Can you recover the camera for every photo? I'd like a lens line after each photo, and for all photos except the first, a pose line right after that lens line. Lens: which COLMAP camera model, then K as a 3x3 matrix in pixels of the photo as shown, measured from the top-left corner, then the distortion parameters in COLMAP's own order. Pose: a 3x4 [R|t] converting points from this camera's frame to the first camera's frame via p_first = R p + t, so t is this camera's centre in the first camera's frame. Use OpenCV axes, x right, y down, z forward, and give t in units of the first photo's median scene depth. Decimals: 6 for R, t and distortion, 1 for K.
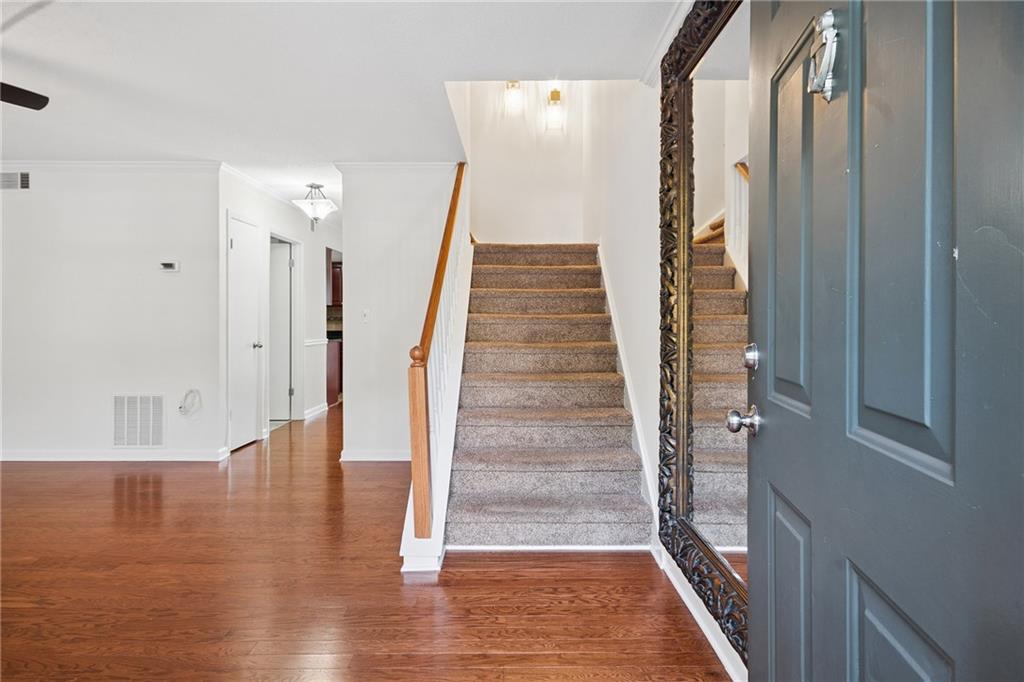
lens RADIAL K [[561.1, 0, 496.3], [0, 561.1, 340.3], [0, 0, 1]] dist [0.010517, -0.000658]
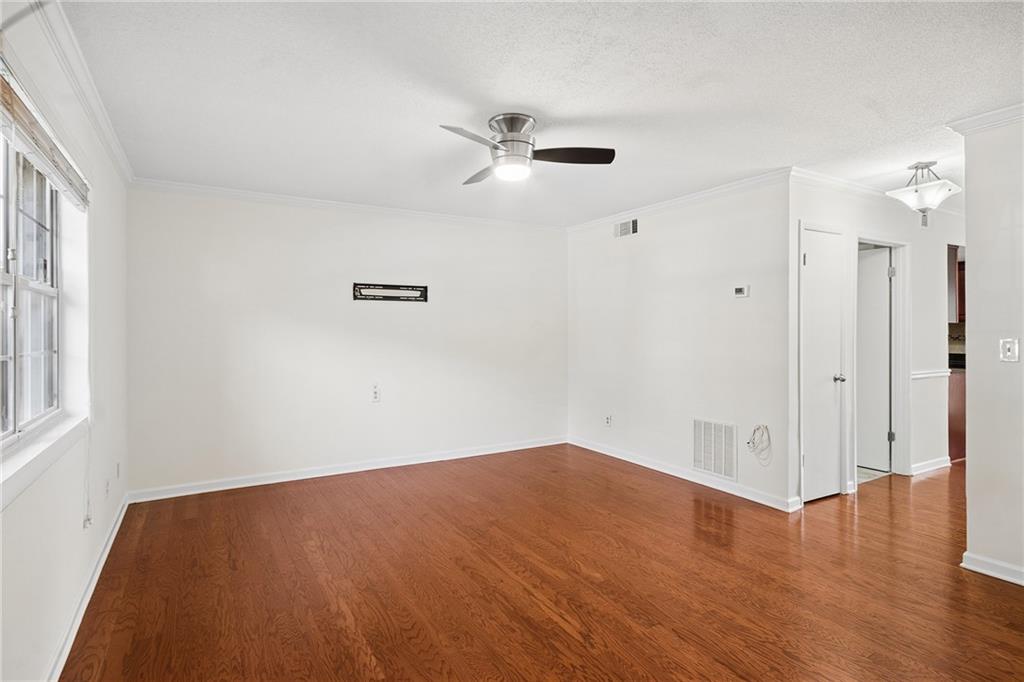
lens RADIAL K [[561.1, 0, 496.3], [0, 561.1, 340.3], [0, 0, 1]] dist [0.010517, -0.000658]
pose [[0.553187, -0.002895, -0.833052, -0.019042], [-0.014524, 0.999808, -0.013119, -0.029157], [0.832930, 0.019356, 0.553039, 0.133239]]
